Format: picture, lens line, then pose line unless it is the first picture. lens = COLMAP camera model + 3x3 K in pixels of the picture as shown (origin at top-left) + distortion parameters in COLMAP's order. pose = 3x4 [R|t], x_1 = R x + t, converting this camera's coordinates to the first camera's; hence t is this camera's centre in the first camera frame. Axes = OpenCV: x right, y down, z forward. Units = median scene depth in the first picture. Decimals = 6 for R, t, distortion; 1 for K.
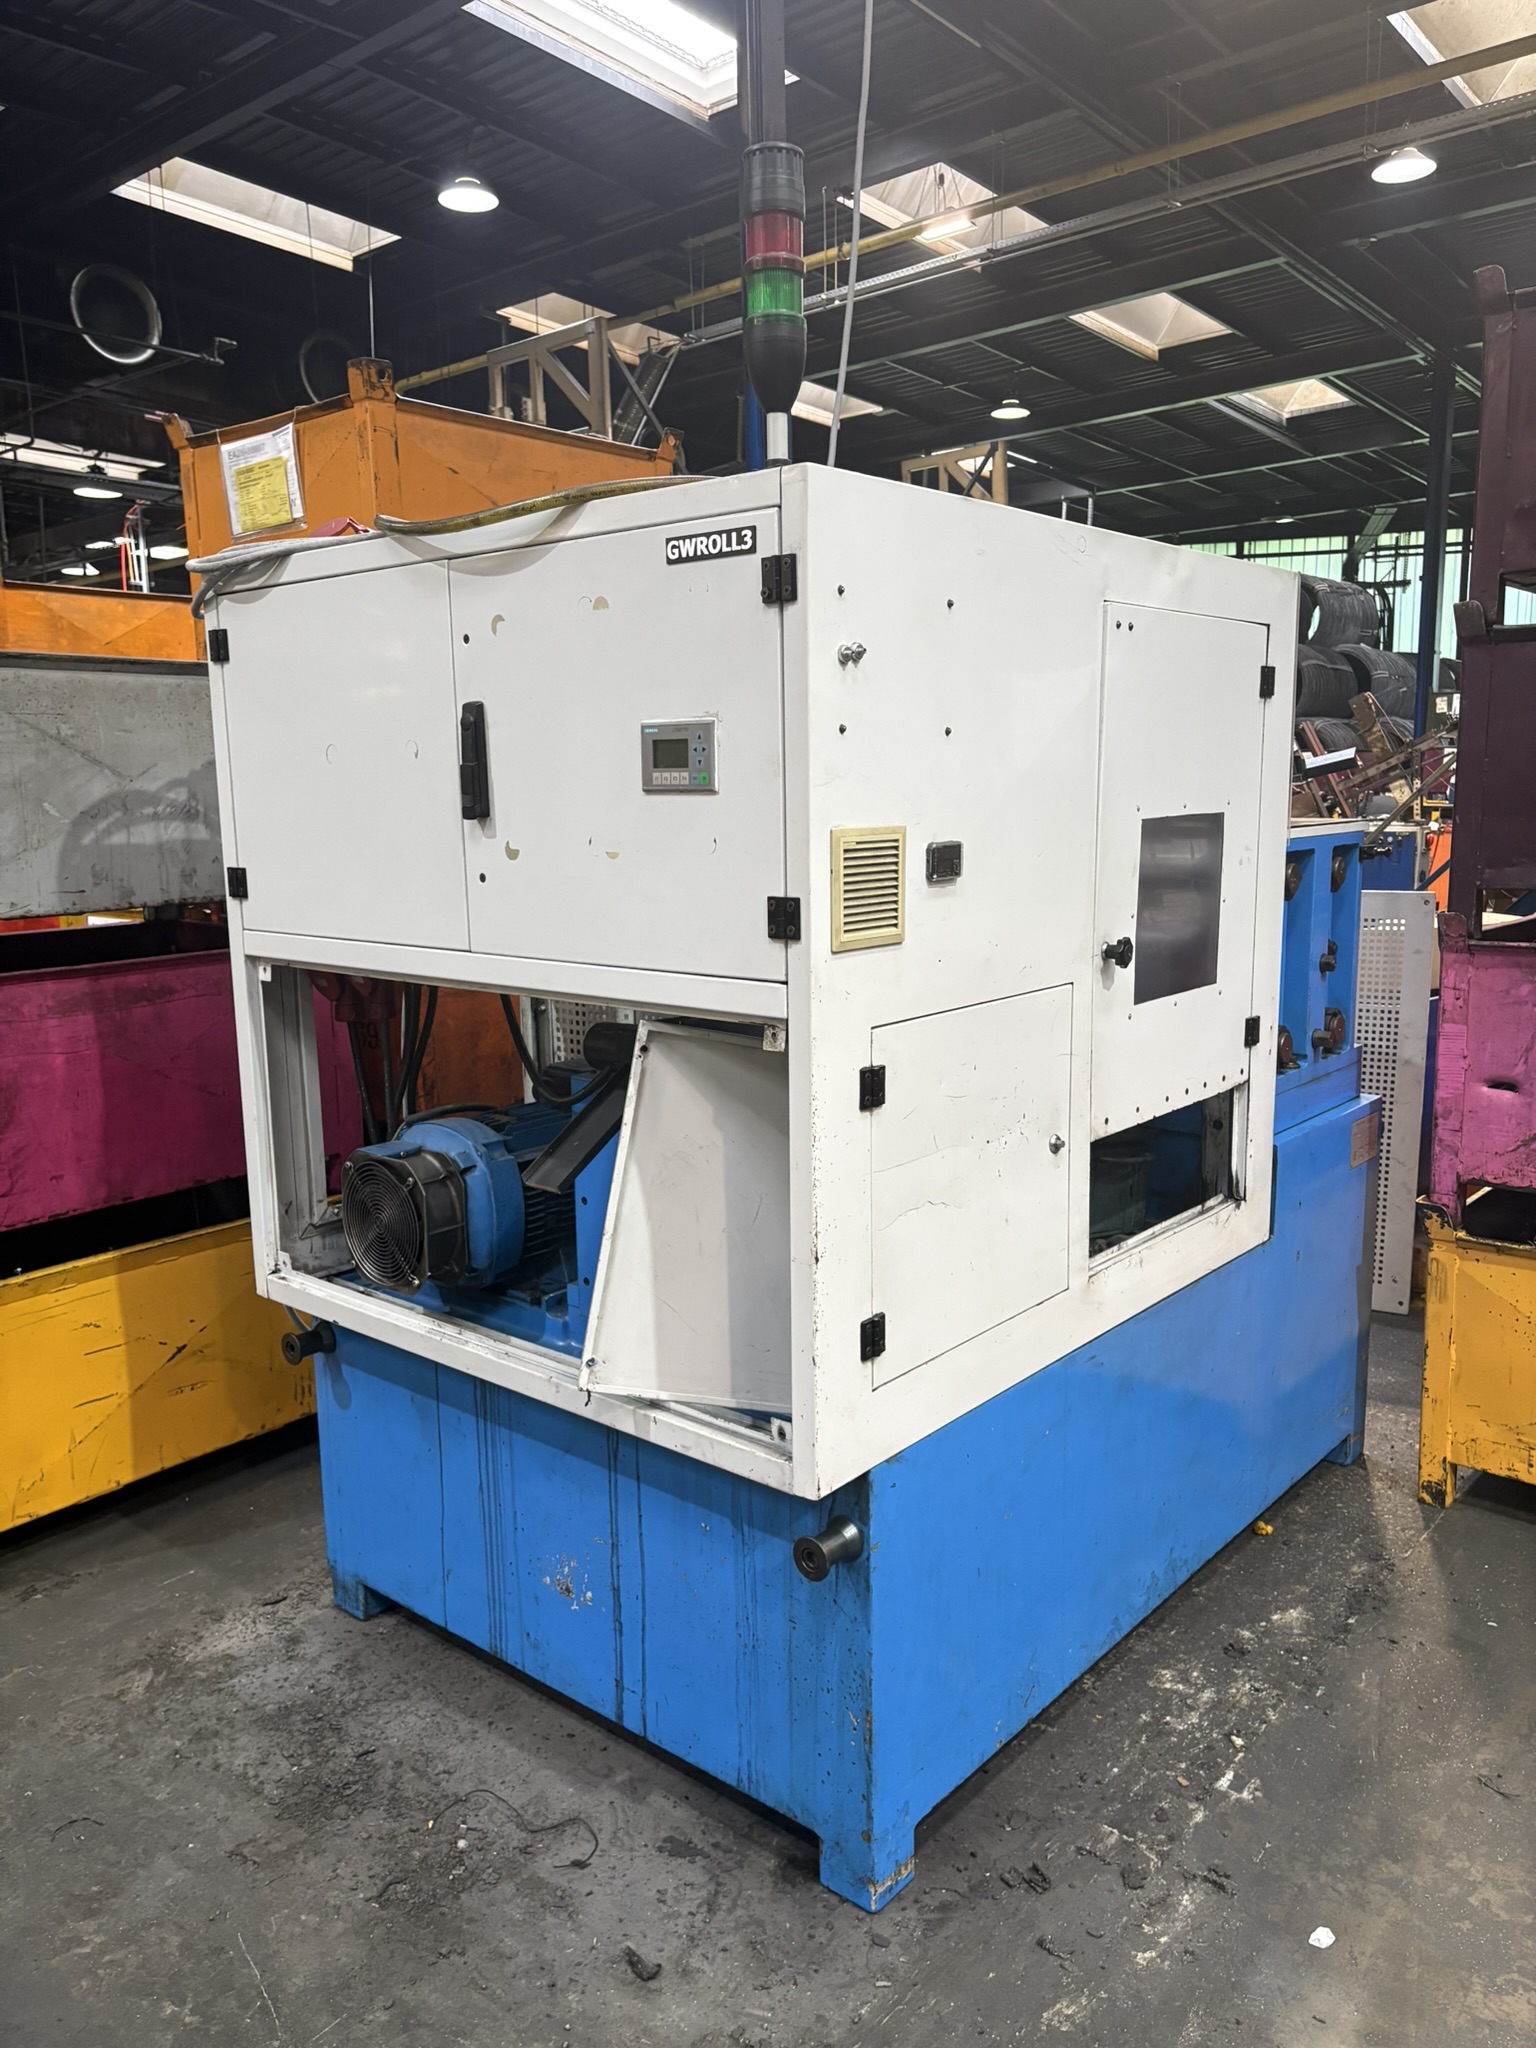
lens RADIAL K [[1544.8, 0, 774.8], [0, 1544.8, 1037.7], [0, 0, 1]] dist [0.055213, -0.058664]
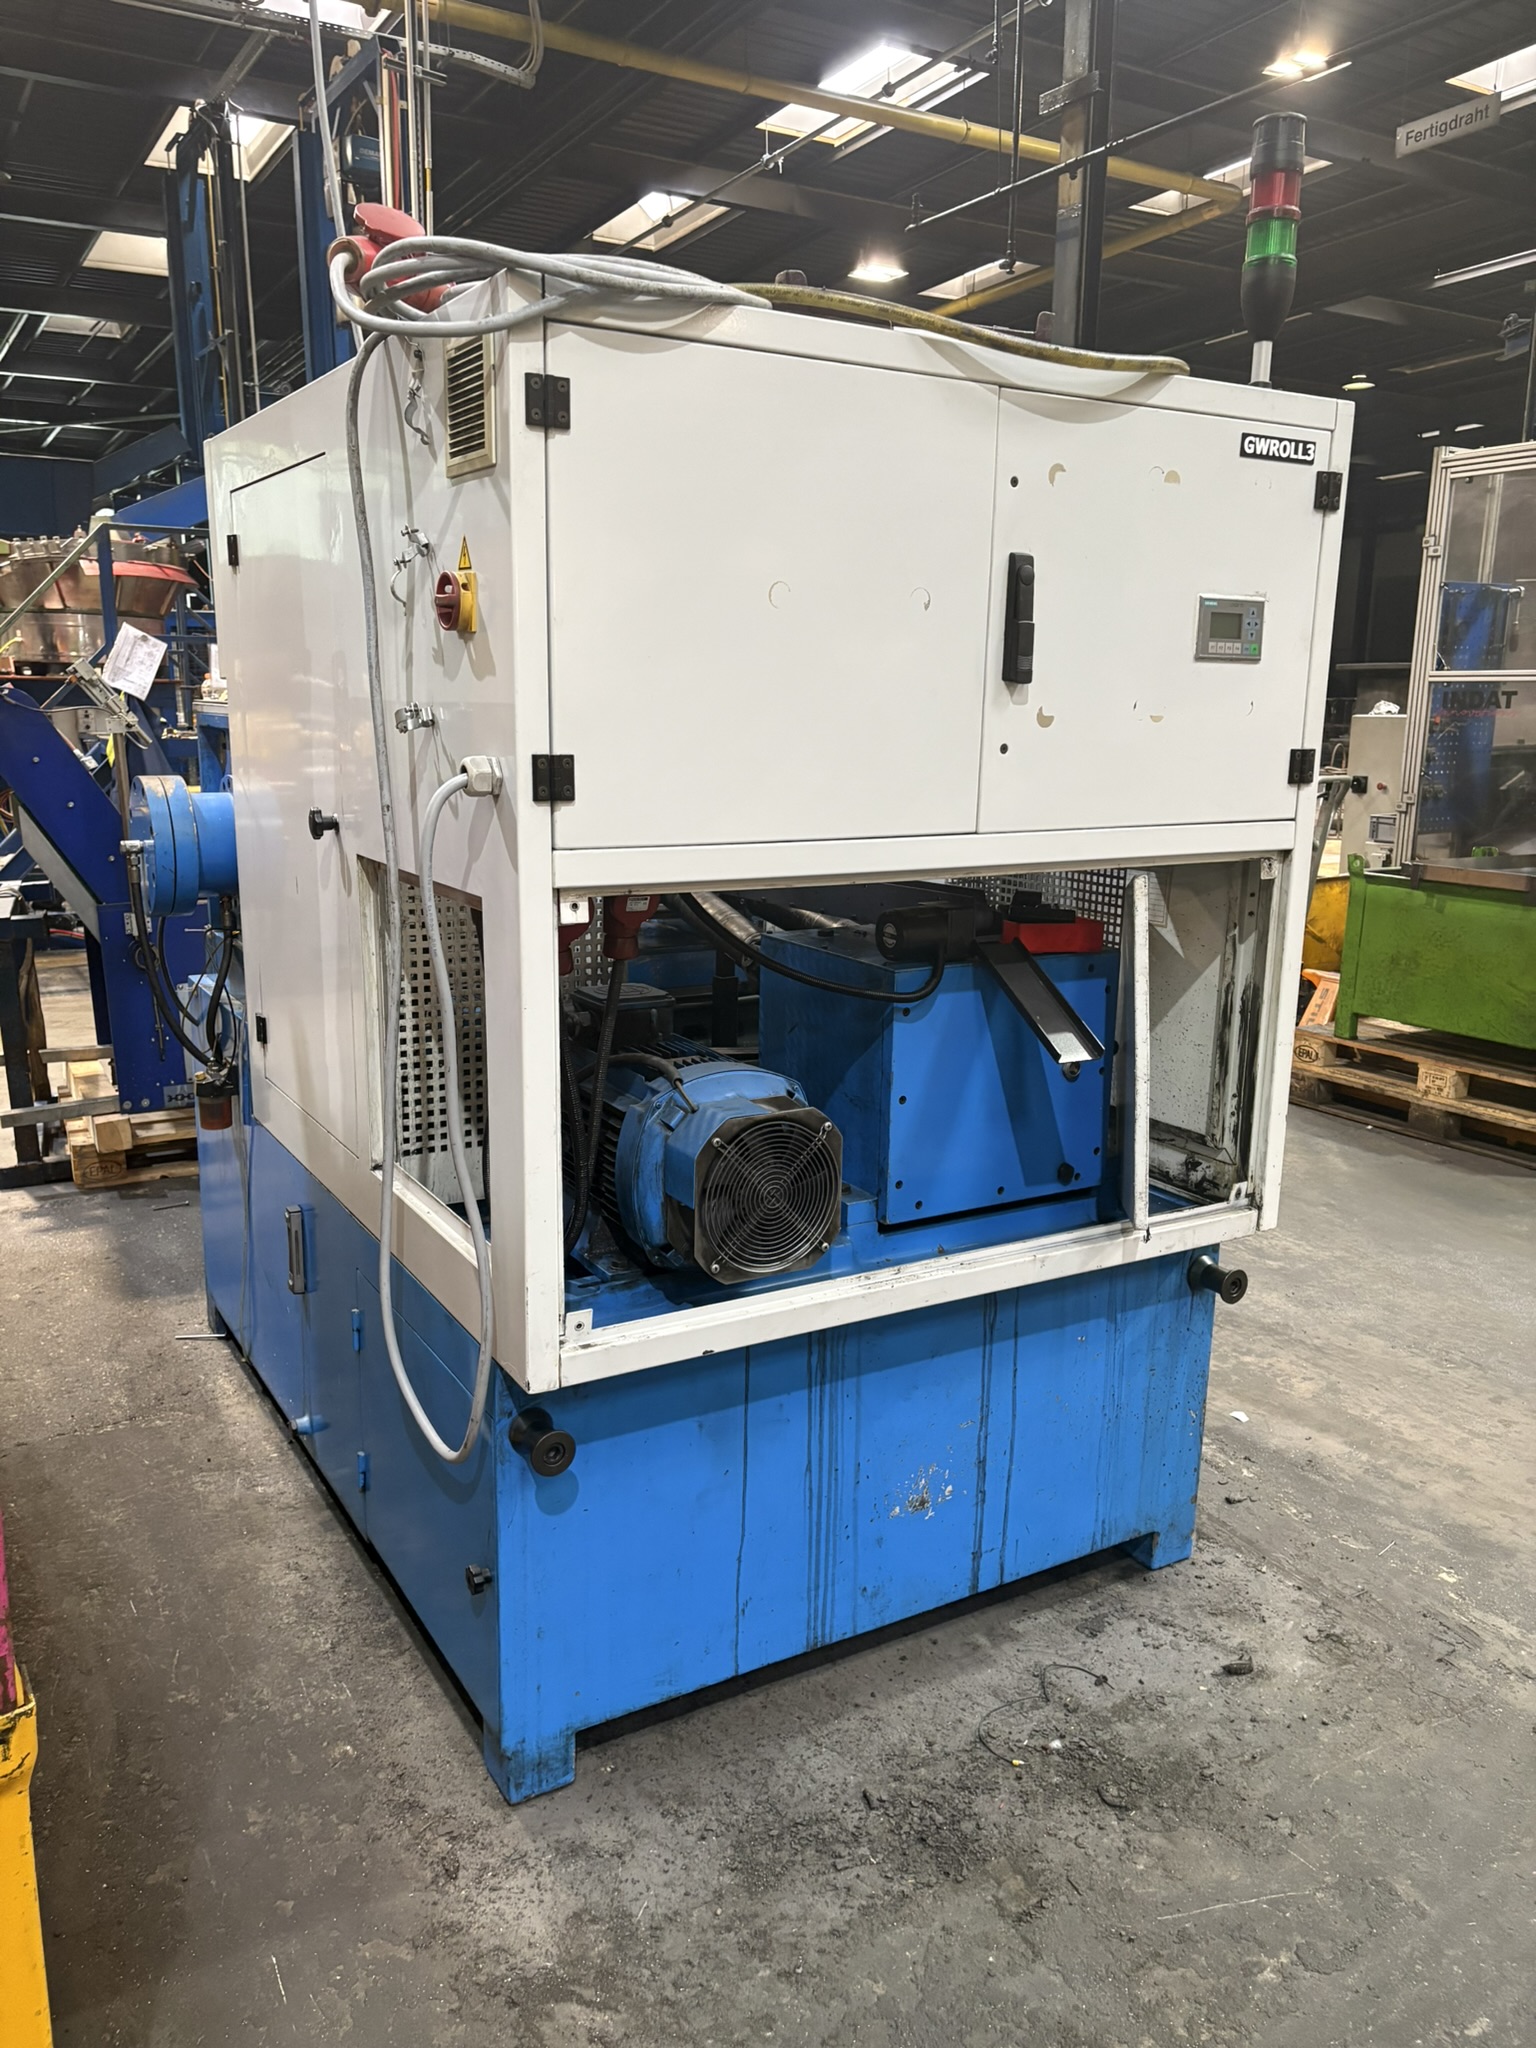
lens RADIAL K [[1544.8, 0, 778.7], [0, 1544.8, 1032.6], [0, 0, 1]] dist [0.055213, -0.058664]
pose [[0.323363, -0.182911, 0.928429, -0.961329], [0.137012, 0.979852, 0.145322, -0.076920], [-0.936303, 0.080214, 0.341909, 0.706190]]
